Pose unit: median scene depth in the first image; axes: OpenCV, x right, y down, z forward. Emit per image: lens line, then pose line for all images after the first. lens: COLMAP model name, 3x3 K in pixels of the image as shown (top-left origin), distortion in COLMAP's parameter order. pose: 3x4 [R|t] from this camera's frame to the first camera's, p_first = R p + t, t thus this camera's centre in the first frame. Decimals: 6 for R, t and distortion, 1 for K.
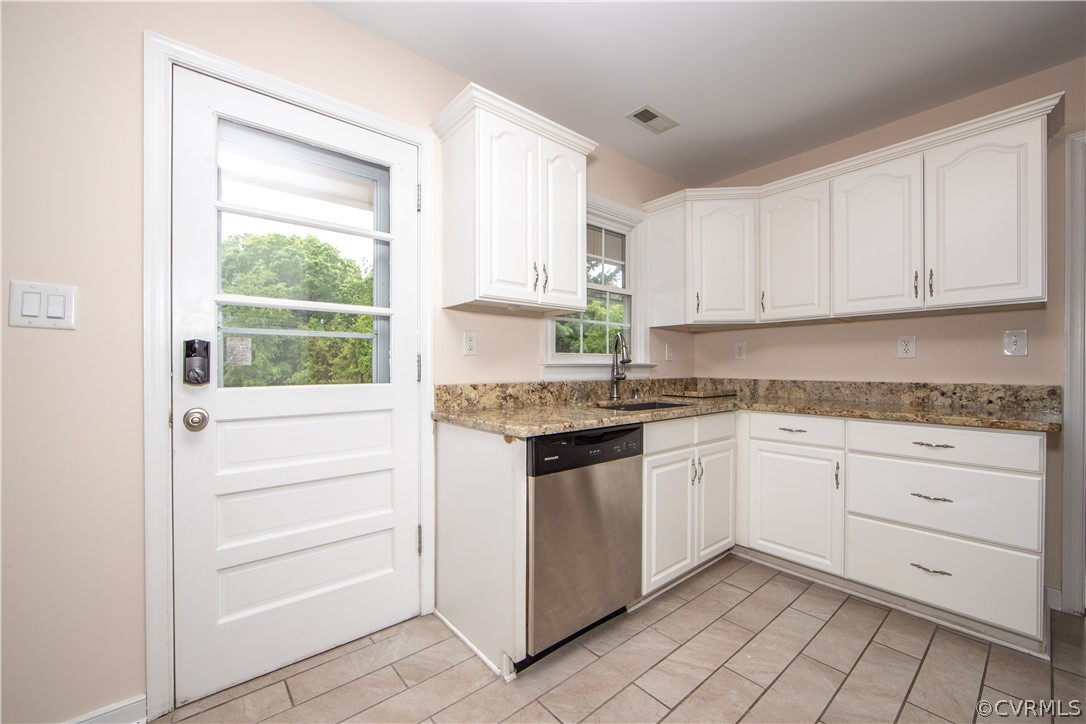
lens RADIAL K [[433.9, 0, 539.9], [0, 433.9, 366.9], [0, 0, 1]] dist [-0.003857, -0.000289]
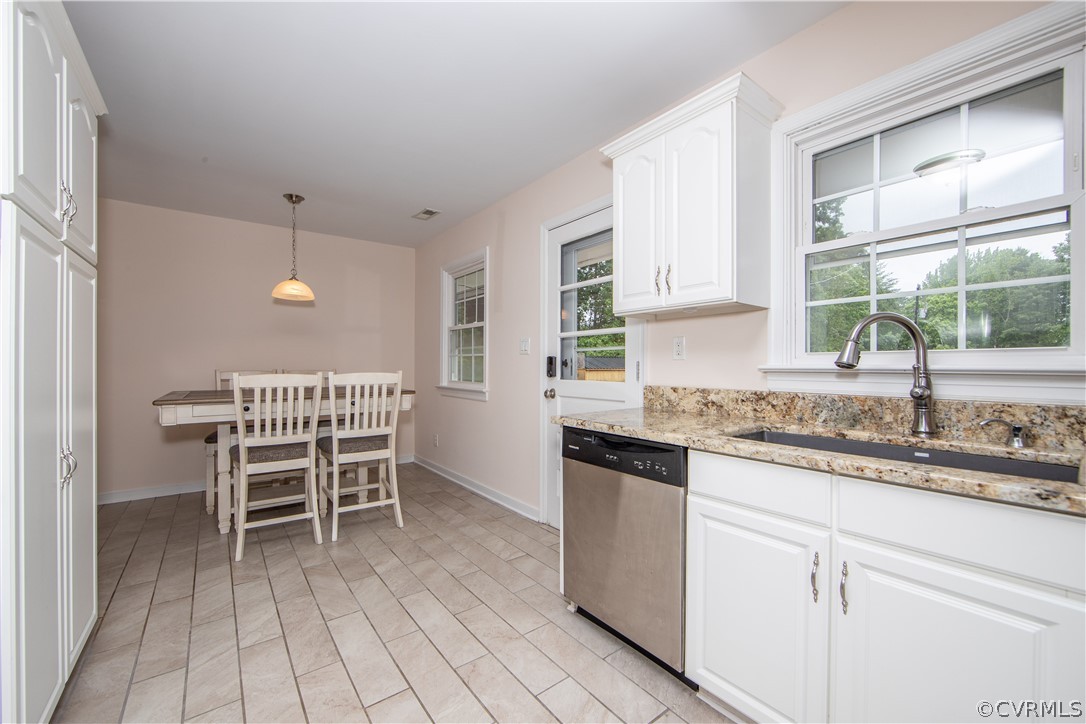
lens RADIAL K [[433.9, 0, 539.9], [0, 433.9, 366.9], [0, 0, 1]] dist [-0.003857, -0.000289]
pose [[-0.046647, 0.004023, -0.998903, 0.896303], [-0.002434, 0.999988, 0.004141, -0.012535], [0.998908, 0.002625, -0.046637, 0.698348]]
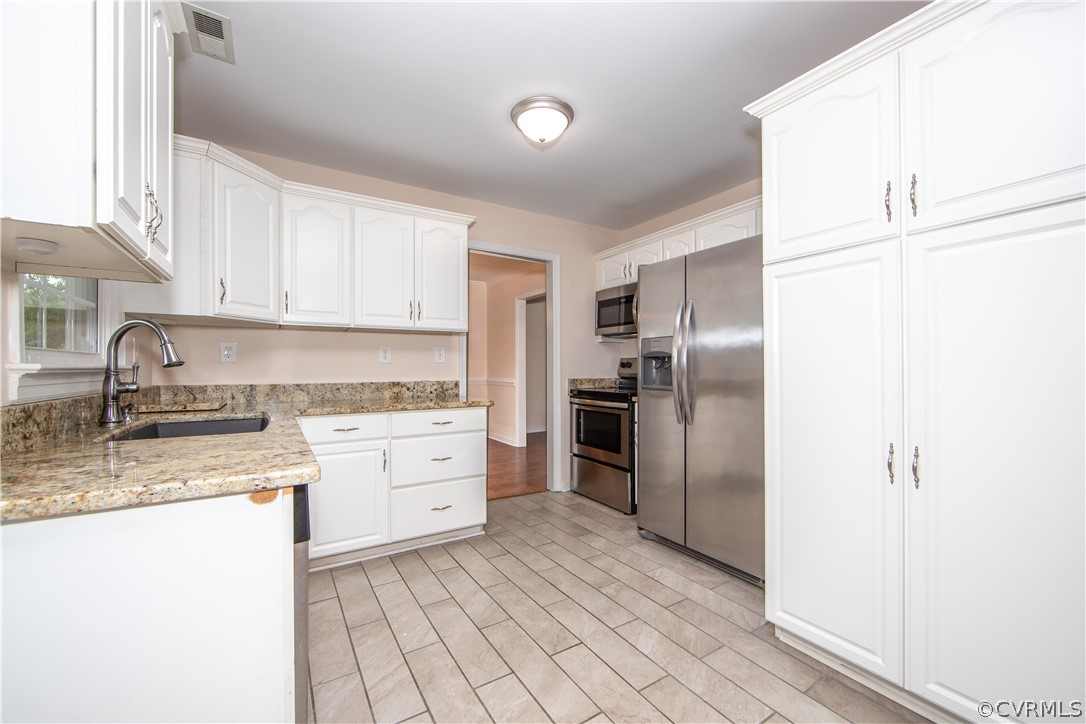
lens RADIAL K [[433.9, 0, 539.9], [0, 433.9, 366.9], [0, 0, 1]] dist [-0.003857, -0.000289]
pose [[0.140437, 0.001825, 0.990088, -0.434092], [0.003800, 0.999990, -0.002382, -0.005282], [-0.990082, 0.004097, 0.140429, 0.389914]]
